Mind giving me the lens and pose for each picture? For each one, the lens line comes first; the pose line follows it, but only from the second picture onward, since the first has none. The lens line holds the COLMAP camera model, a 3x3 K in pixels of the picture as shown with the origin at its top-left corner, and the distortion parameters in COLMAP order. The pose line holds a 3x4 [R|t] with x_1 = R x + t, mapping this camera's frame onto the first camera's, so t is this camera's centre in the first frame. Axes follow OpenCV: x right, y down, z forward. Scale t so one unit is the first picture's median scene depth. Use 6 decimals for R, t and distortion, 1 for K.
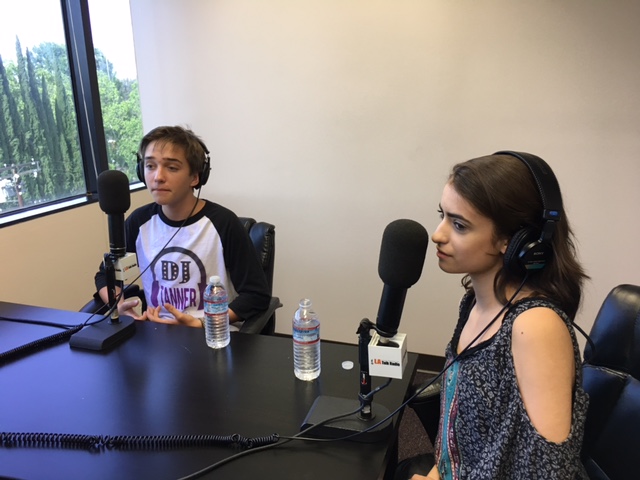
lens RADIAL K [[538.3, 0, 319.9], [0, 538.3, 236.5], [0, 0, 1]] dist [0.020823, -0.070764]
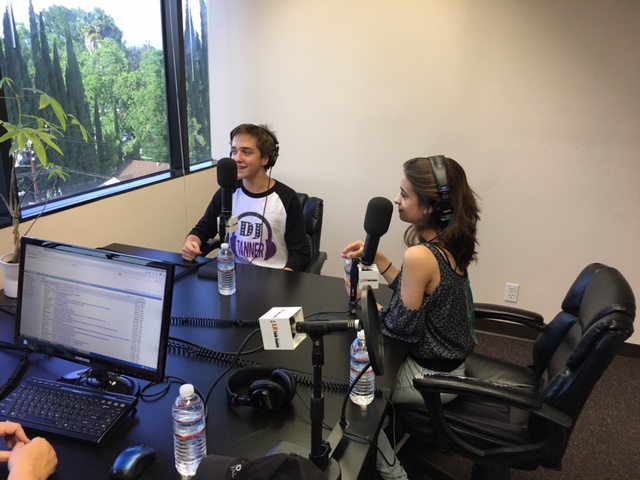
lens RADIAL K [[538.3, 0, 318.5], [0, 538.3, 244.1], [0, 0, 1]] dist [0.020823, -0.070764]
pose [[0.998519, 0.054393, -0.001274, -0.089570], [-0.054264, 0.997307, 0.049331, 0.023548], [0.003954, -0.049189, 0.998782, -0.358016]]
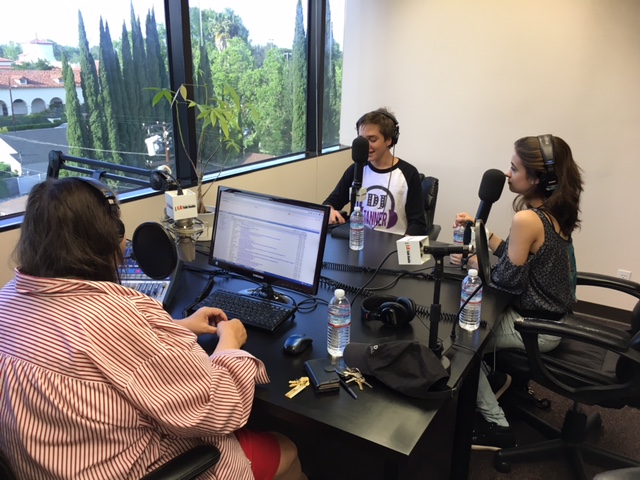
lens RADIAL K [[538.3, 0, 314.9], [0, 538.3, 237.8], [0, 0, 1]] dist [0.020823, -0.070764]
pose [[0.972865, 0.107957, -0.204645, -0.103737], [-0.097481, 0.993389, 0.060630, 0.091641], [0.209837, -0.039035, 0.976957, -0.584092]]
